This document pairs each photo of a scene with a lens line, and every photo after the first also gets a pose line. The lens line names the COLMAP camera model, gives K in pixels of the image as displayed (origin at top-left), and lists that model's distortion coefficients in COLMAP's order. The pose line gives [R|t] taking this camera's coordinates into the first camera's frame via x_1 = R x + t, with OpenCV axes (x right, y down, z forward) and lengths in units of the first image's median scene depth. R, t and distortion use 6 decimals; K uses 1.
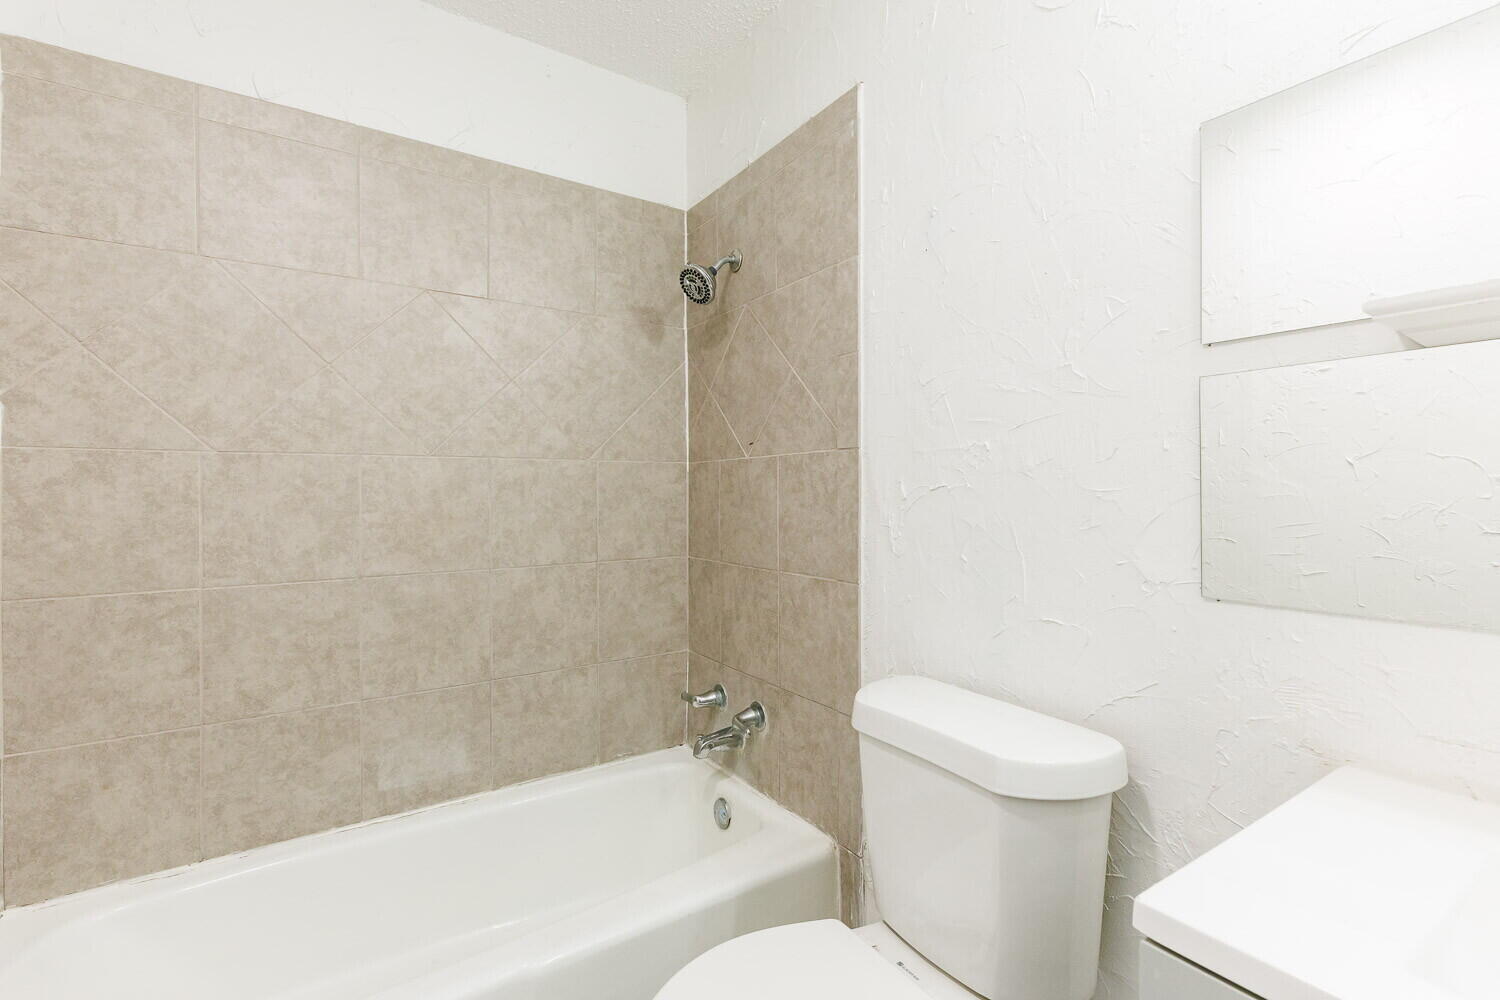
lens RADIAL K [[676.6, 0, 754.6], [0, 676.6, 496.2], [0, 0, 1]] dist [0.001002, 0.000089]
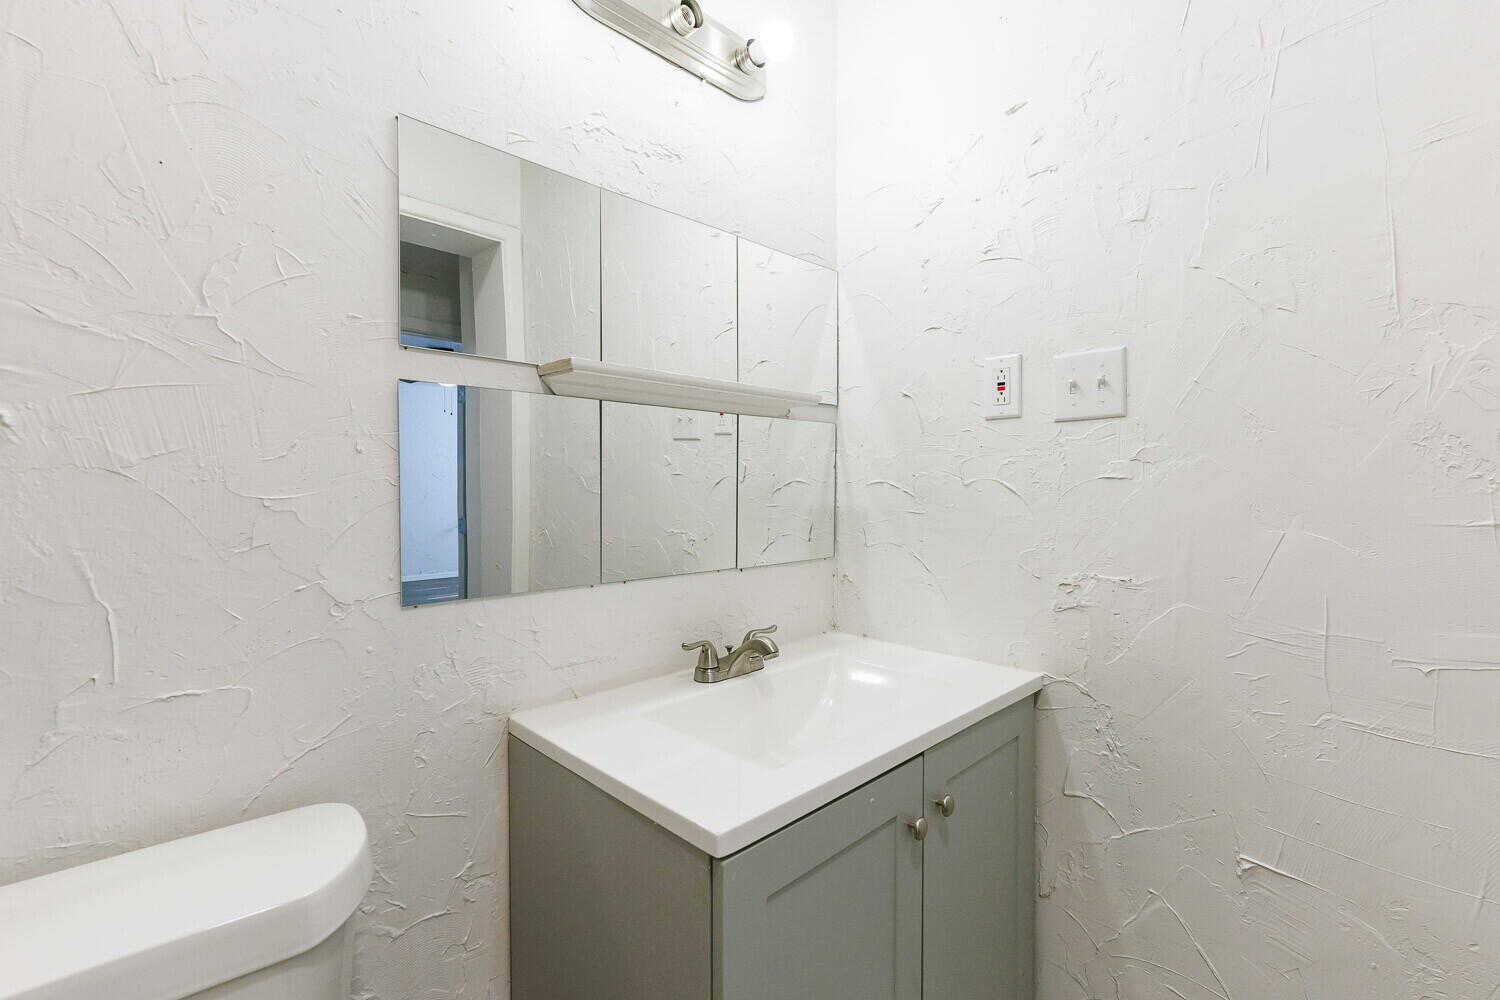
lens RADIAL K [[676.6, 0, 754.3], [0, 676.6, 496.9], [0, 0, 1]] dist [0.001002, 0.000089]
pose [[-0.201848, -0.007530, 0.979388, -0.353720], [0.007429, 0.999930, 0.009219, -0.012264], [-0.979389, 0.009137, -0.201778, 0.635555]]
